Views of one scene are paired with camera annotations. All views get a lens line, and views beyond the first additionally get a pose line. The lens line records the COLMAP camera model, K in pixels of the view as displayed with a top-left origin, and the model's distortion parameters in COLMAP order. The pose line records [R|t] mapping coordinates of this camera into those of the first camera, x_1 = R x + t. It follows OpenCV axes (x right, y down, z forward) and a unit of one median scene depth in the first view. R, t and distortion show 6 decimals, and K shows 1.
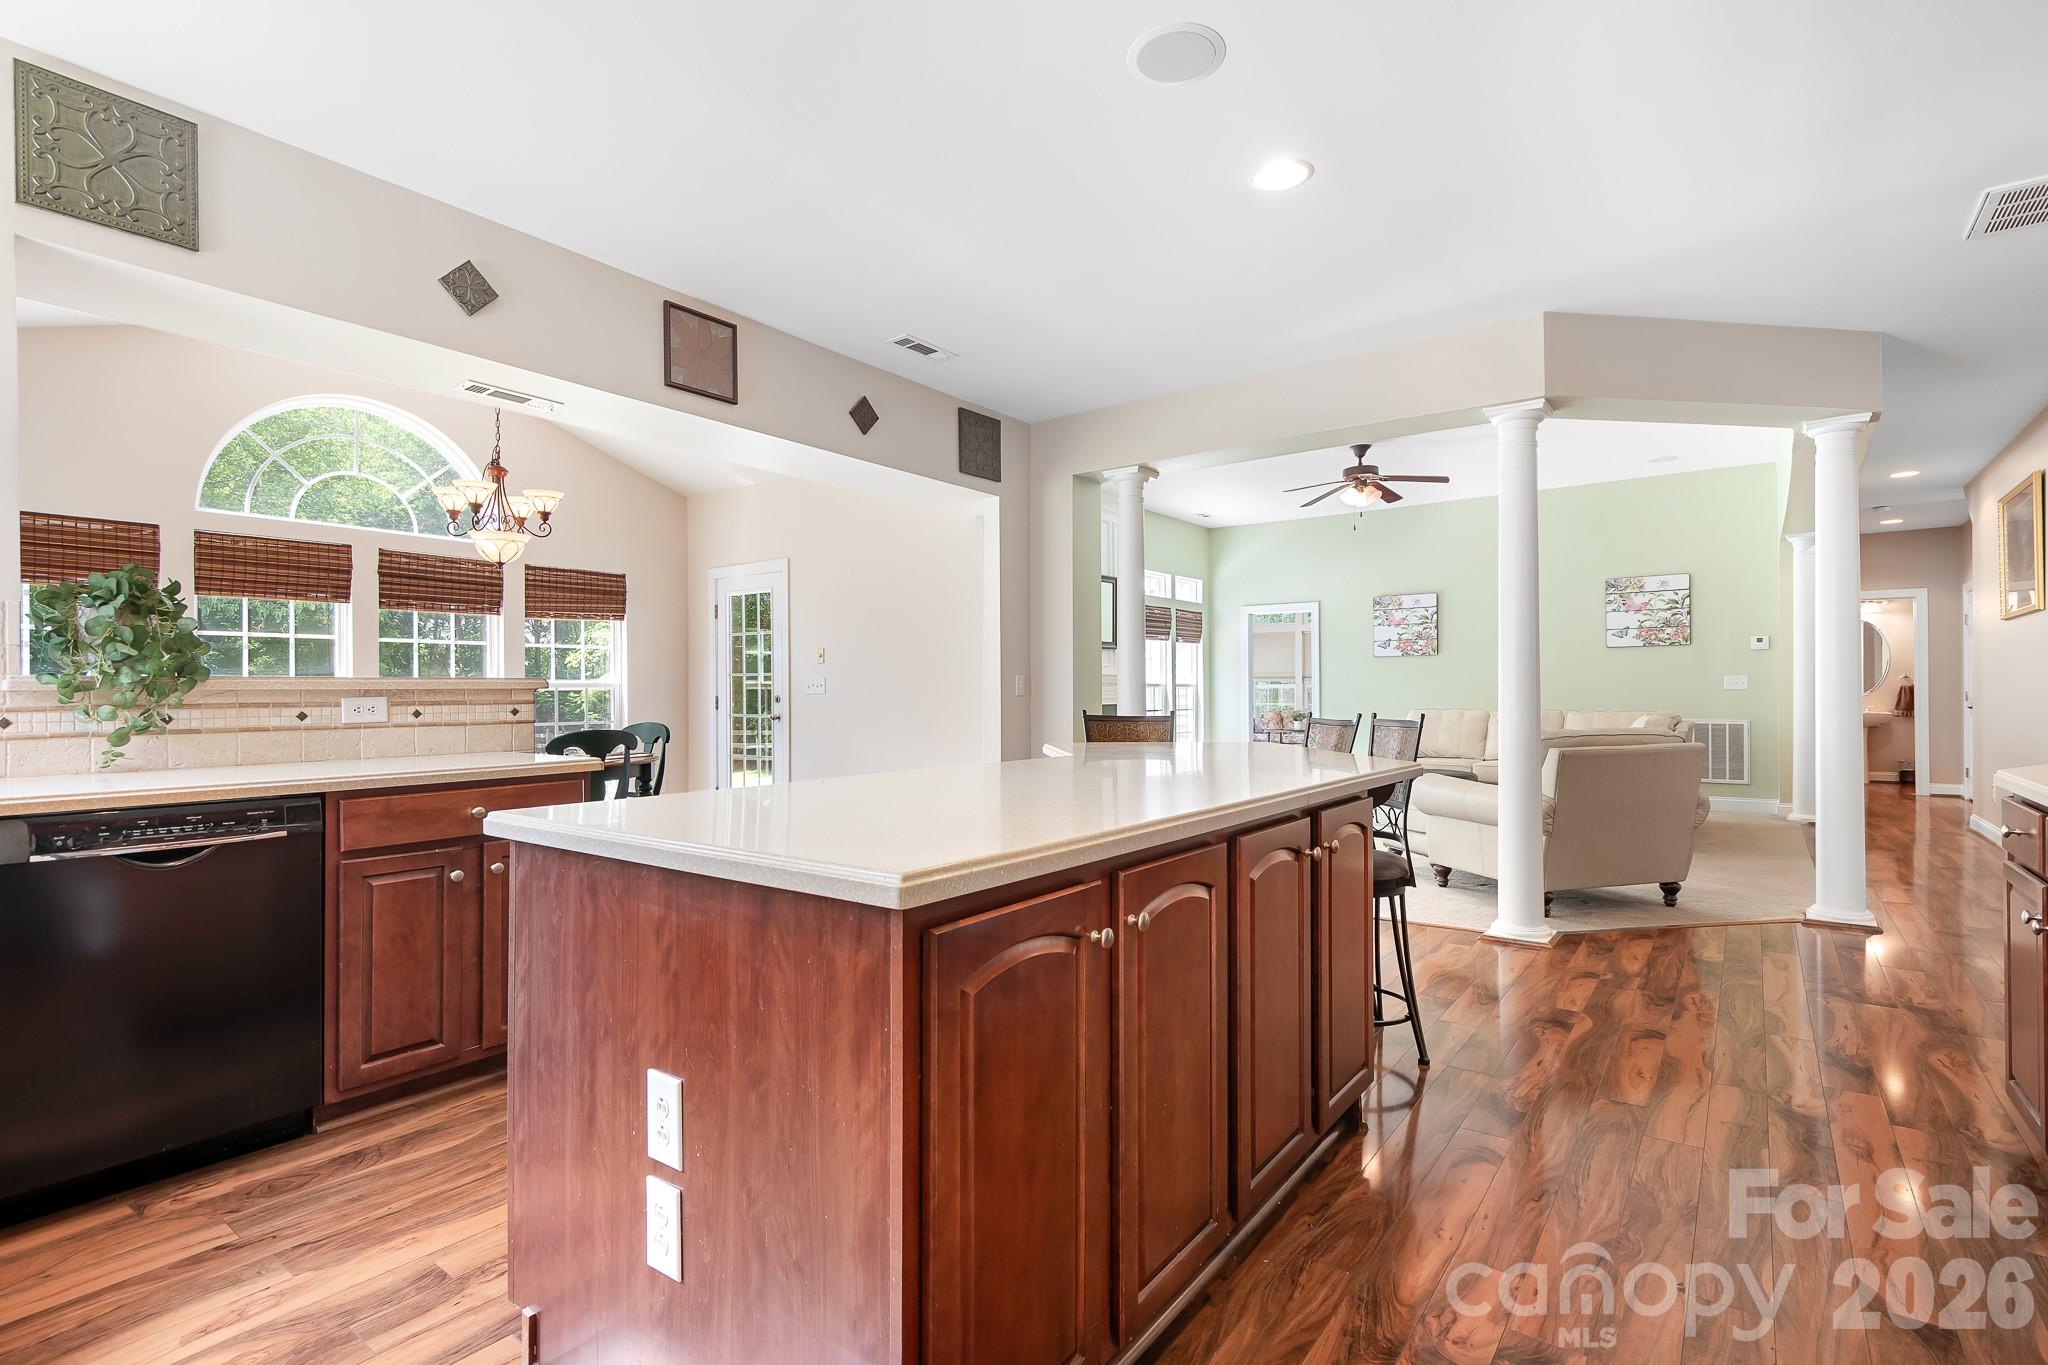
lens RADIAL K [[975.0, 0, 1026.2], [0, 975.0, 683.9], [0, 0, 1]] dist [0.017549, -0.003365]
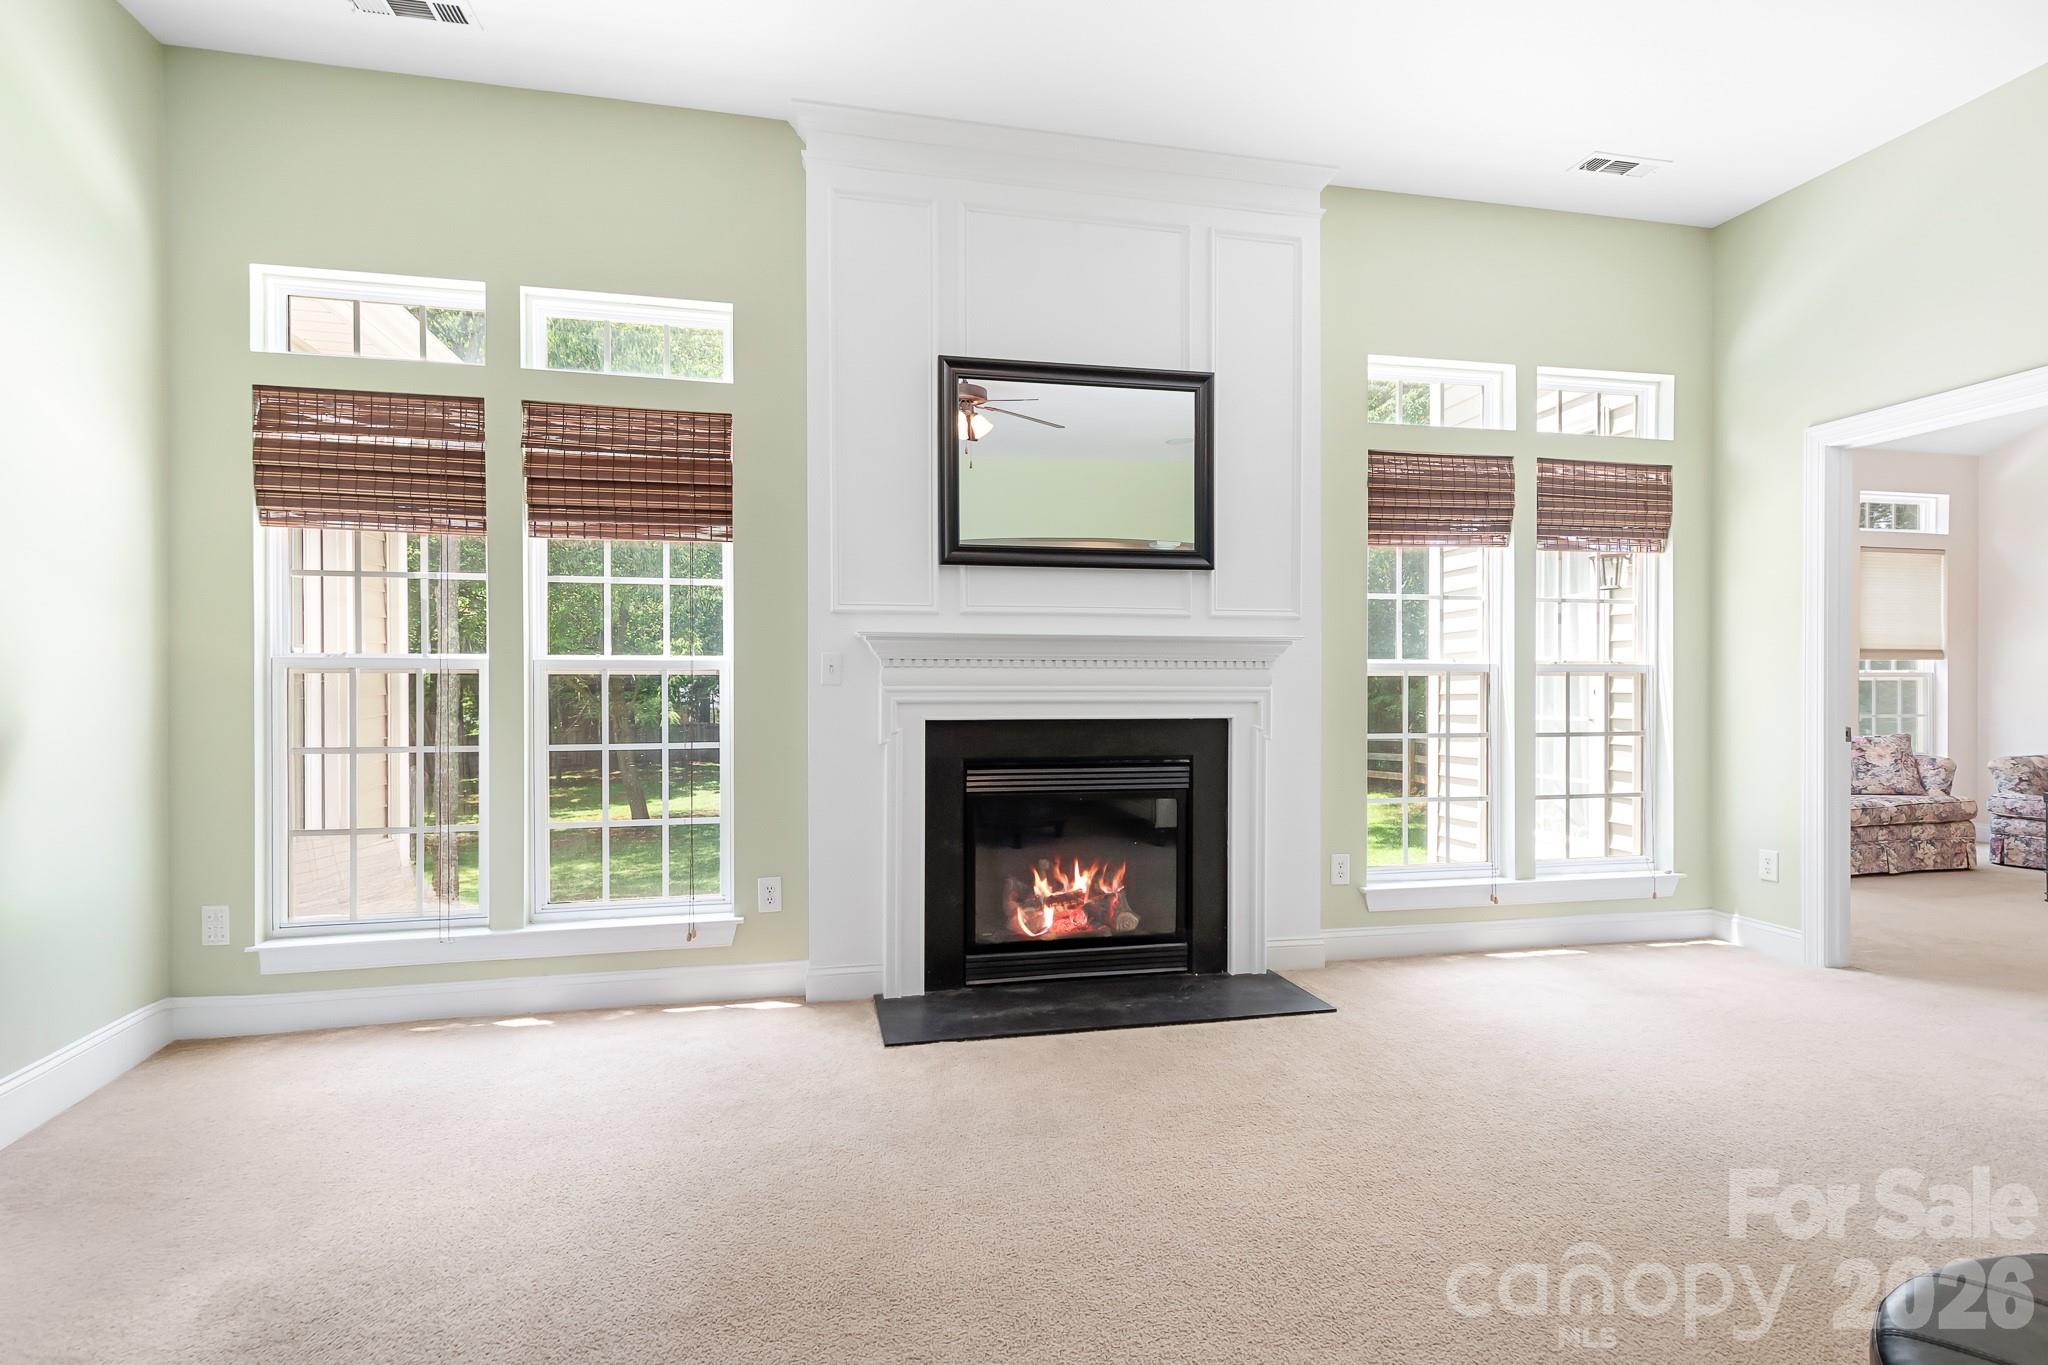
lens RADIAL K [[975.0, 0, 1025.0], [0, 975.0, 678.1], [0, 0, 1]] dist [0.017549, -0.003365]
pose [[0.759752, -0.004375, -0.650199, 0.257539], [0.005421, 0.999985, -0.000394, 0.004318], [0.650191, -0.003225, 0.759764, 0.629043]]
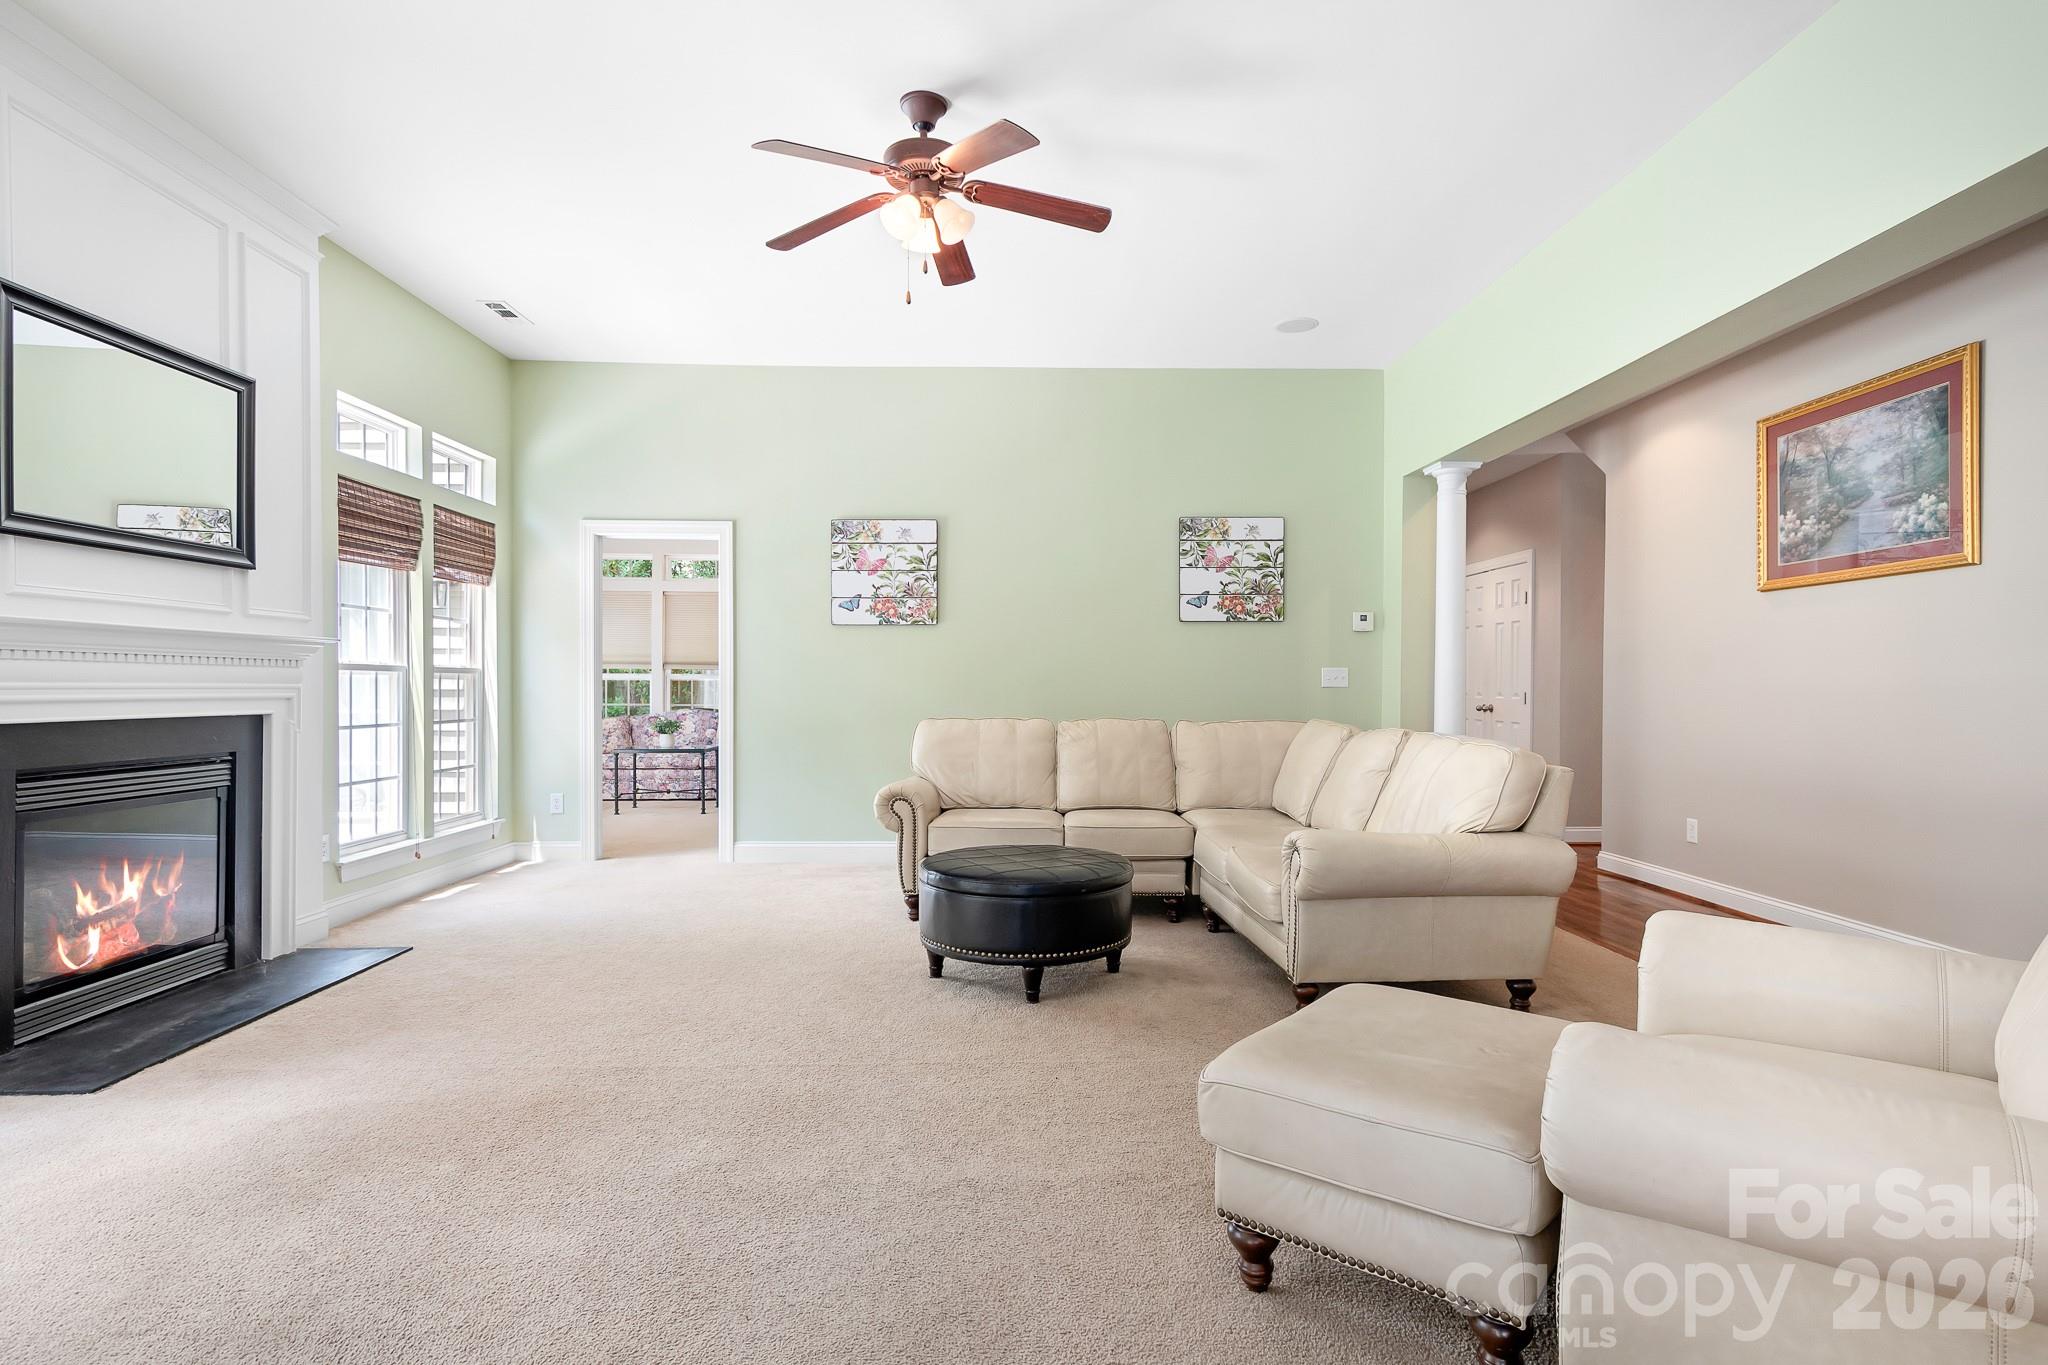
lens RADIAL K [[1052.3, 0, 1035.8], [0, 1052.3, 690.1], [0, 0, 1]] dist [0.001085, -0.000341]
pose [[0.788442, 0.005346, 0.615086, 0.076113], [-0.011465, 0.999916, 0.006005, 0.004888], [-0.615002, -0.011787, 0.788437, 0.455449]]
